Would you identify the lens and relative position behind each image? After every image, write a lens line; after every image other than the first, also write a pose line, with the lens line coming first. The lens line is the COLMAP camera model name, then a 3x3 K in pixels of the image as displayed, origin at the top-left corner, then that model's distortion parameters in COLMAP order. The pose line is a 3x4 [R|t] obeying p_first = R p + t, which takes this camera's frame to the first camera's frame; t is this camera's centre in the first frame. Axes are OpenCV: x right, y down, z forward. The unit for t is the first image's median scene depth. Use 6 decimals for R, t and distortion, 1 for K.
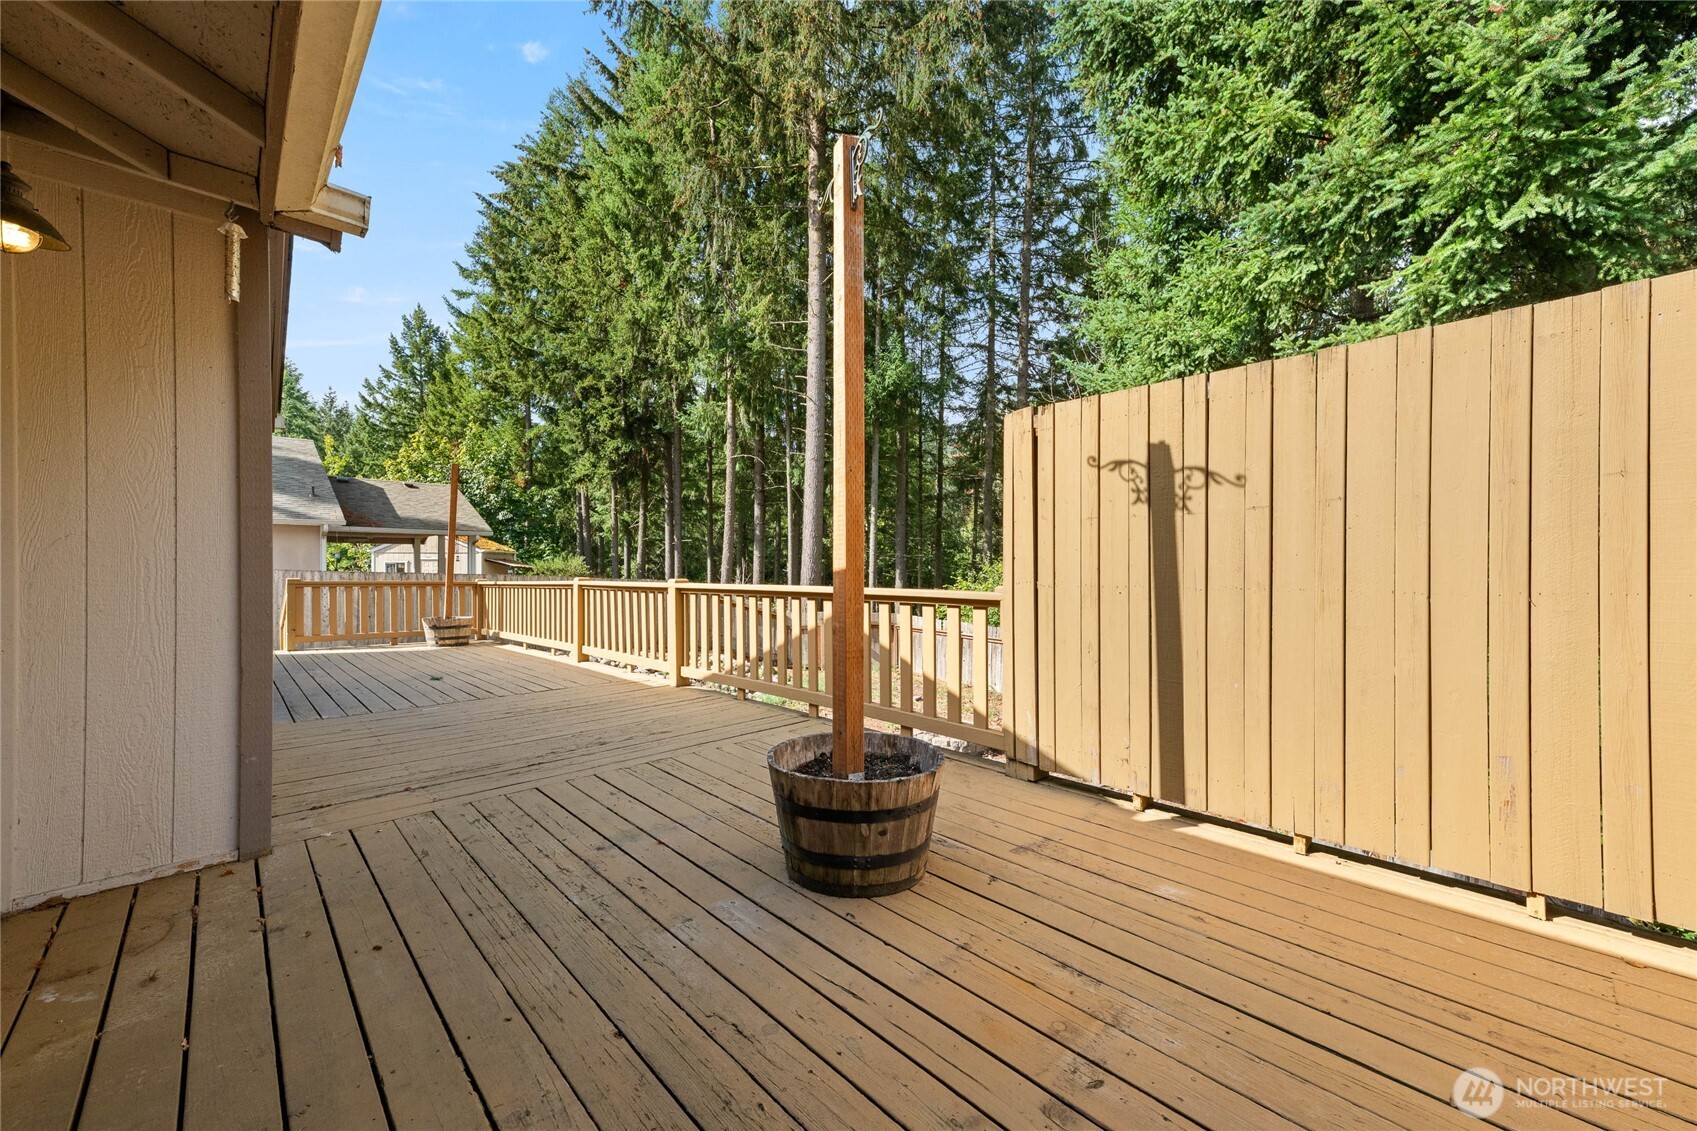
lens RADIAL K [[665.2, 0, 842.2], [0, 665.2, 567.3], [0, 0, 1]] dist [0.020199, 0.002661]
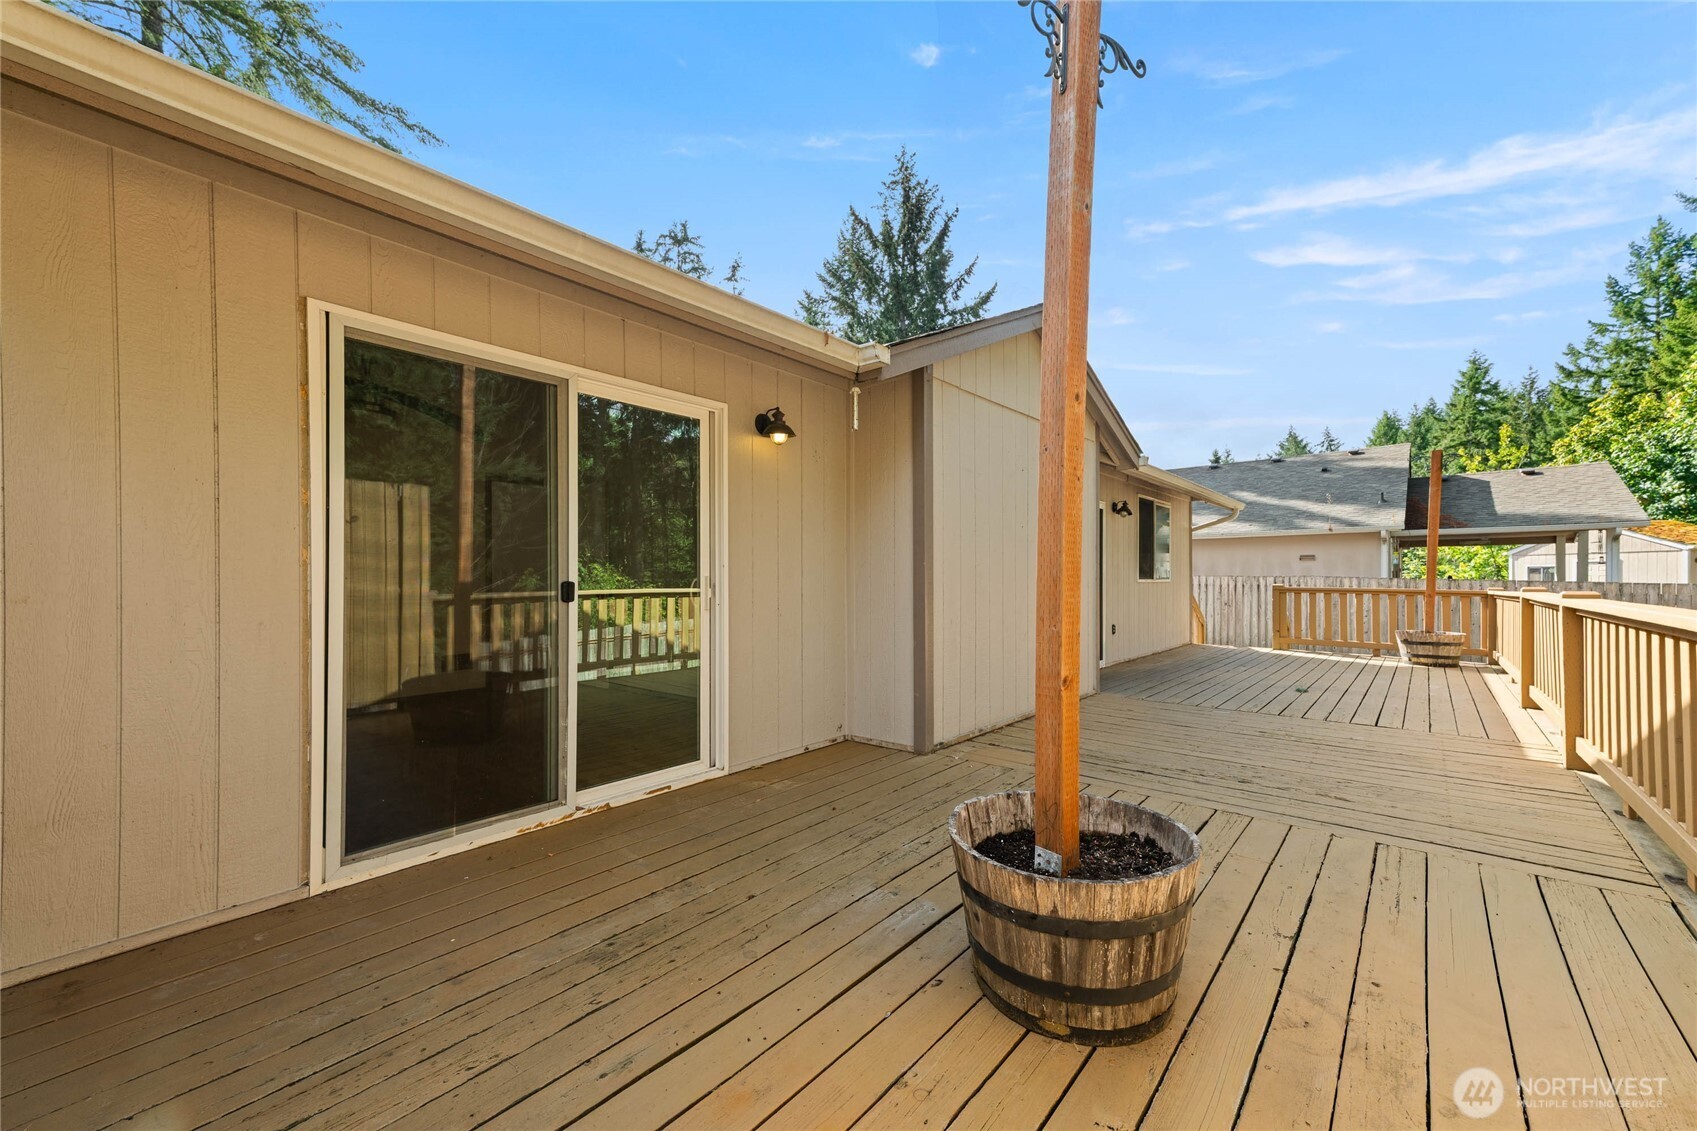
lens RADIAL K [[665.2, 0, 847.9], [0, 665.2, 571.3], [0, 0, 1]] dist [0.020199, 0.002661]
pose [[0.098374, -0.011495, -0.995083, 0.309868], [0.008515, 0.999906, -0.010709, 0.000837], [0.995113, -0.007419, 0.098463, 0.289265]]
